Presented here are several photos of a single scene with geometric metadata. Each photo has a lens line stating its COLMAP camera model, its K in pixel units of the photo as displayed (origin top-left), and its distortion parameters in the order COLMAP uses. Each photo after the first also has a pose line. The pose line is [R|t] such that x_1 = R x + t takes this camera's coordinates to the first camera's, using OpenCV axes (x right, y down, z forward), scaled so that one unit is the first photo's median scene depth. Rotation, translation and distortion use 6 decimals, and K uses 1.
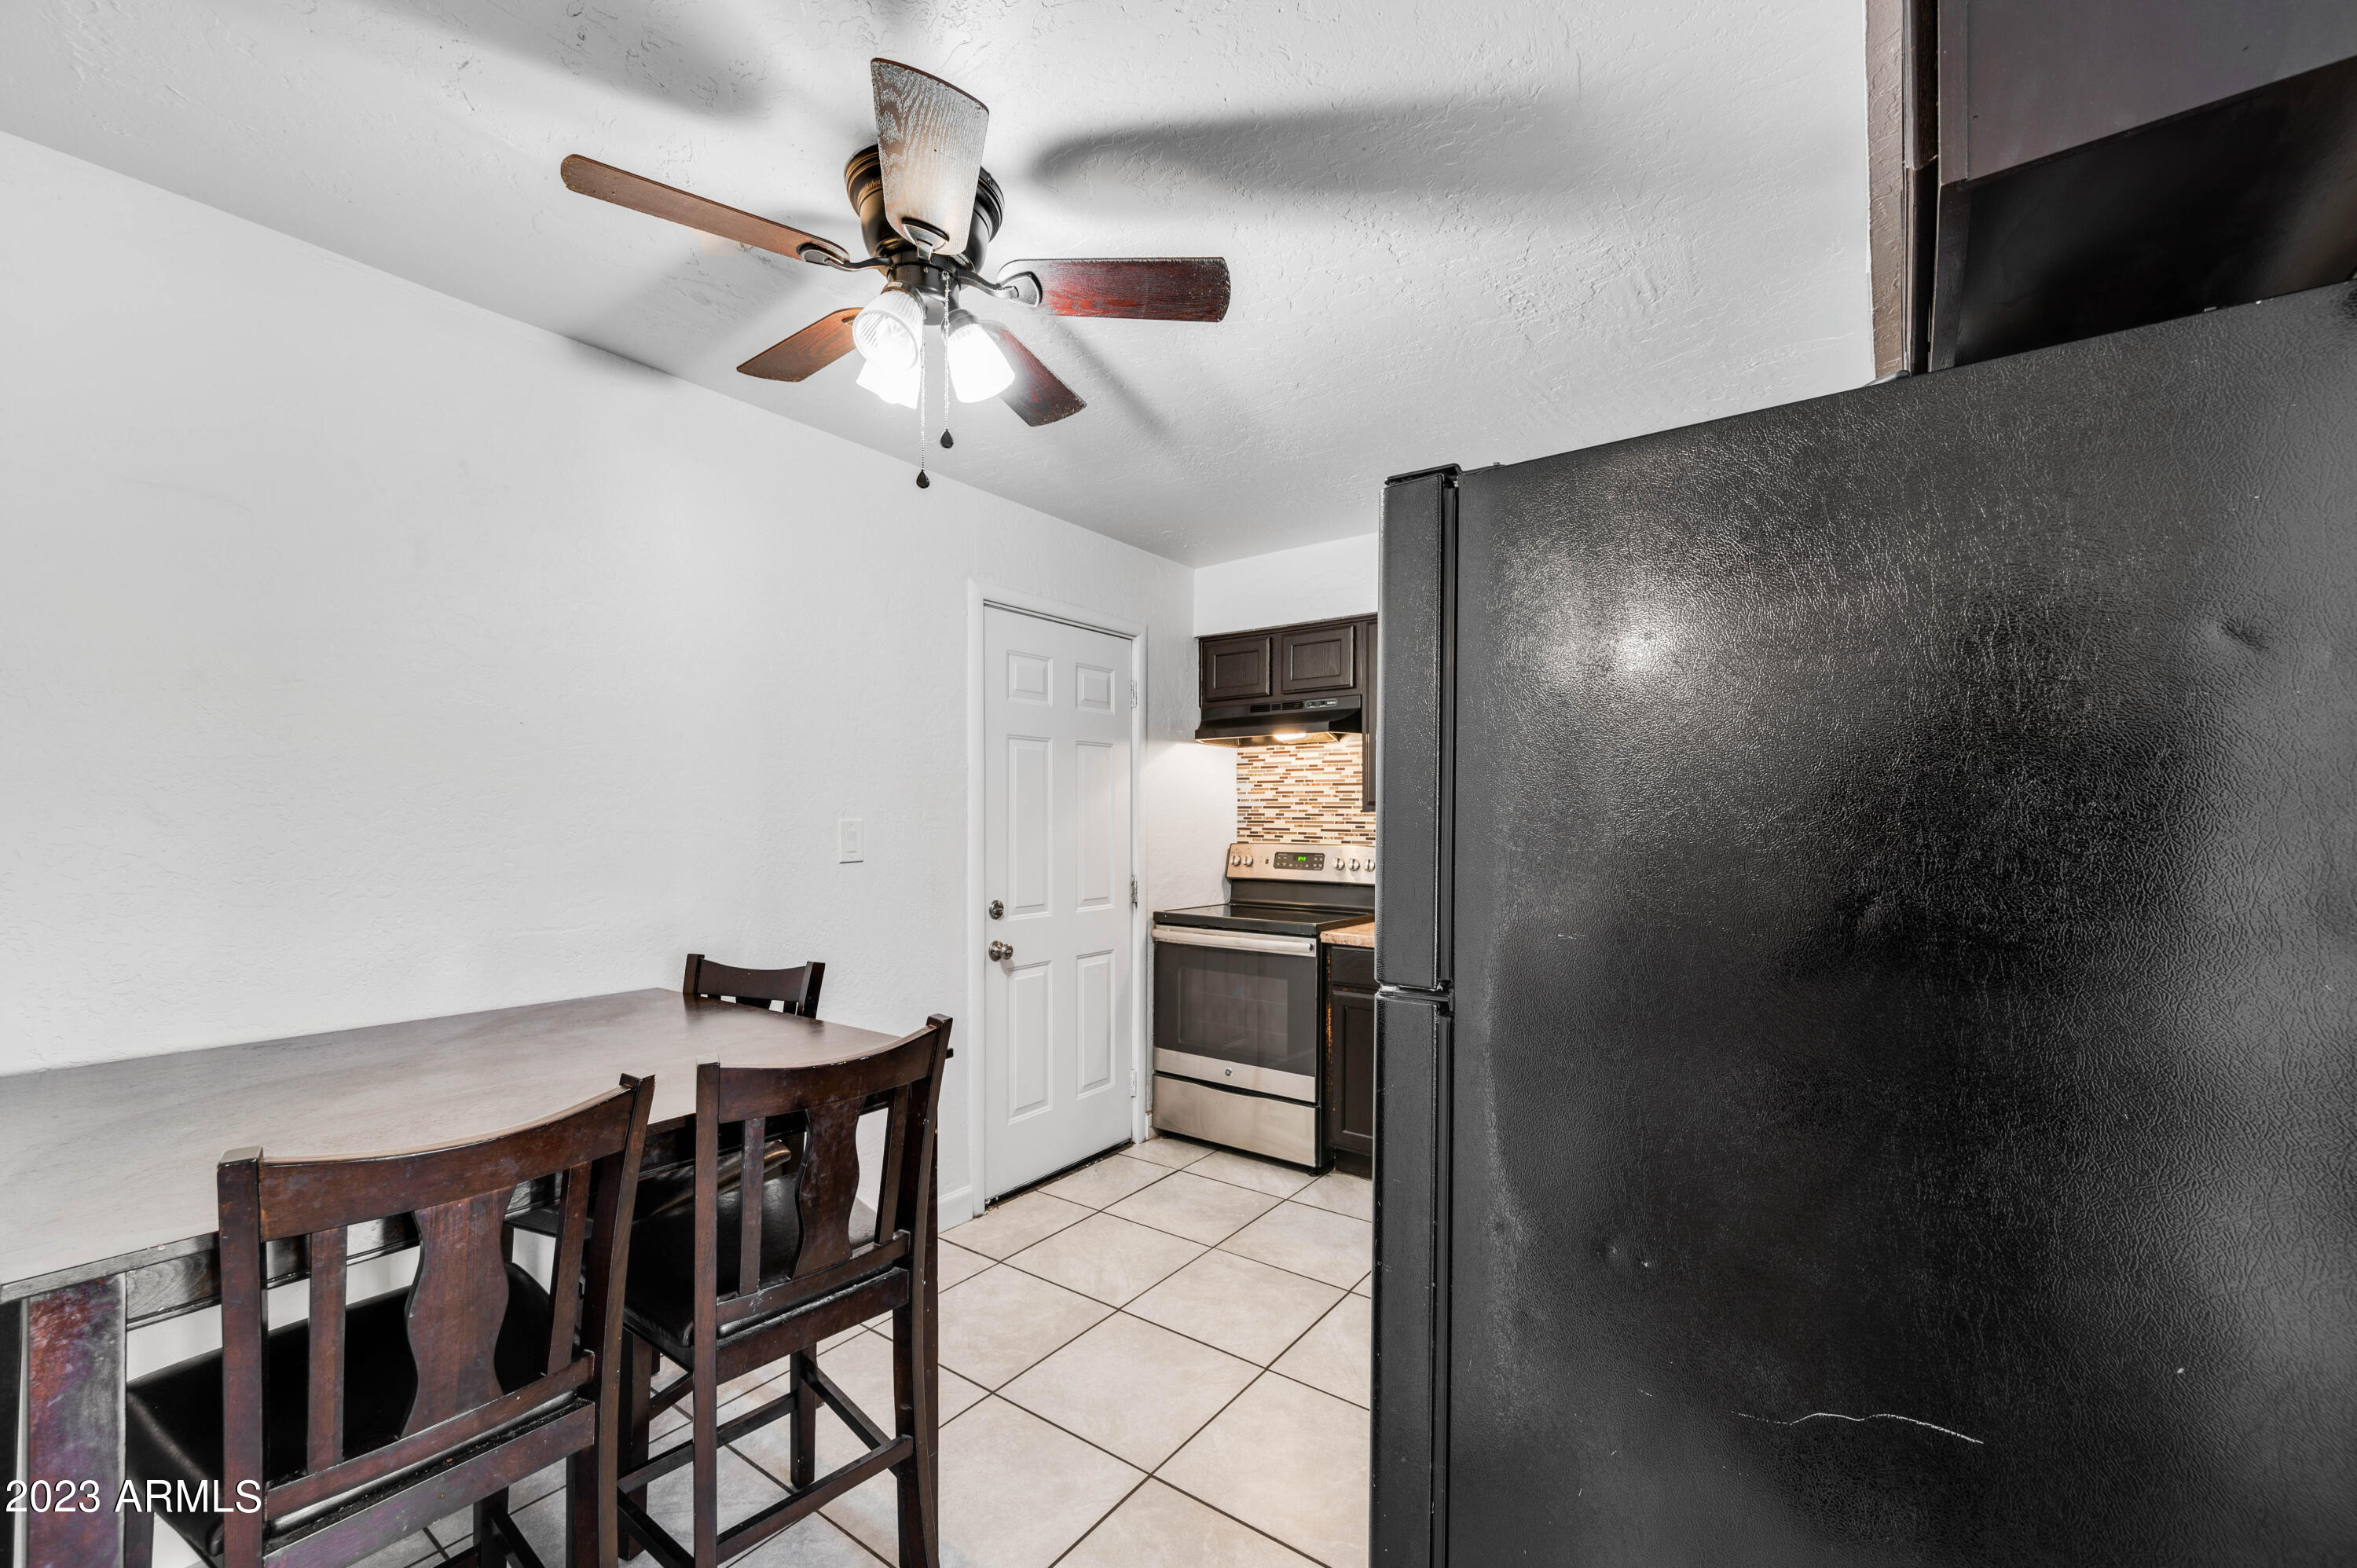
lens RADIAL K [[949.6, 0, 1179.2], [0, 949.6, 793.0], [0, 0, 1]] dist [0.000970, 0.000166]
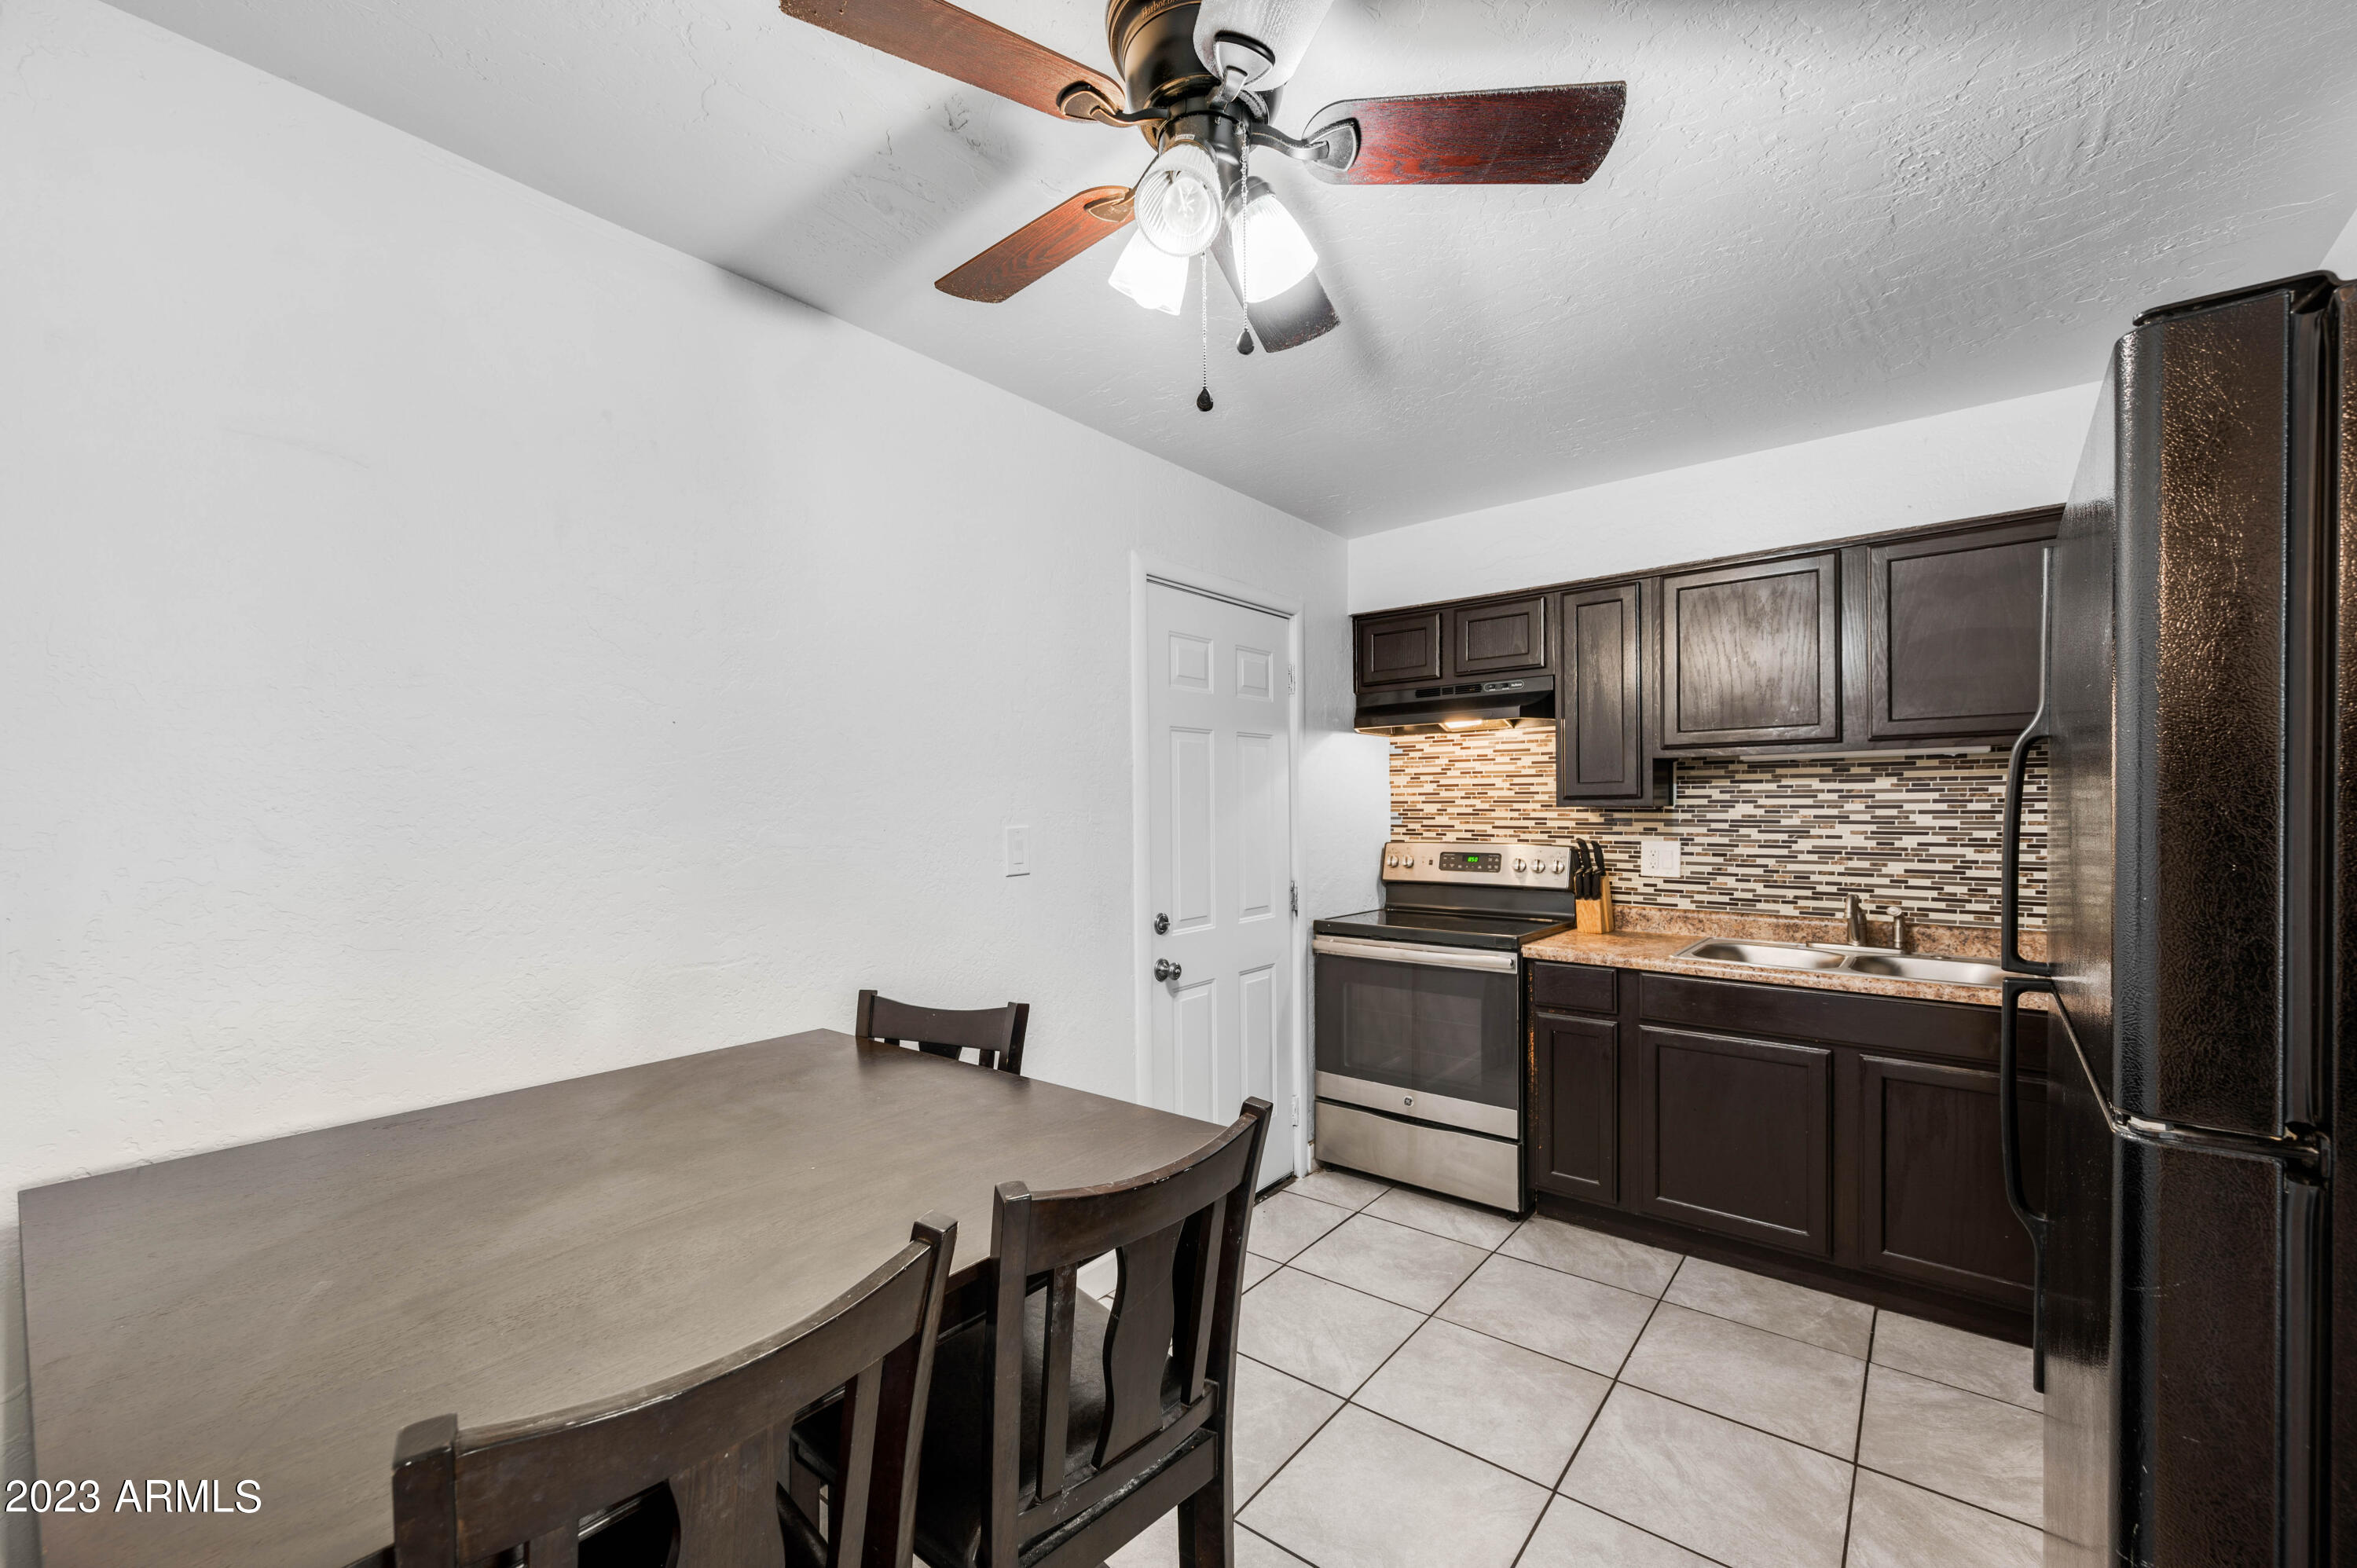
lens RADIAL K [[945.1, 0, 1178.5], [0, 945.1, 784.0], [0, 0, 1]] dist [-0.000077, -0.000210]
pose [[0.998787, -0.012310, -0.047676, -0.120607], [0.012442, 0.999920, 0.002475, -0.008947], [0.047642, -0.003065, 0.998860, 0.107085]]
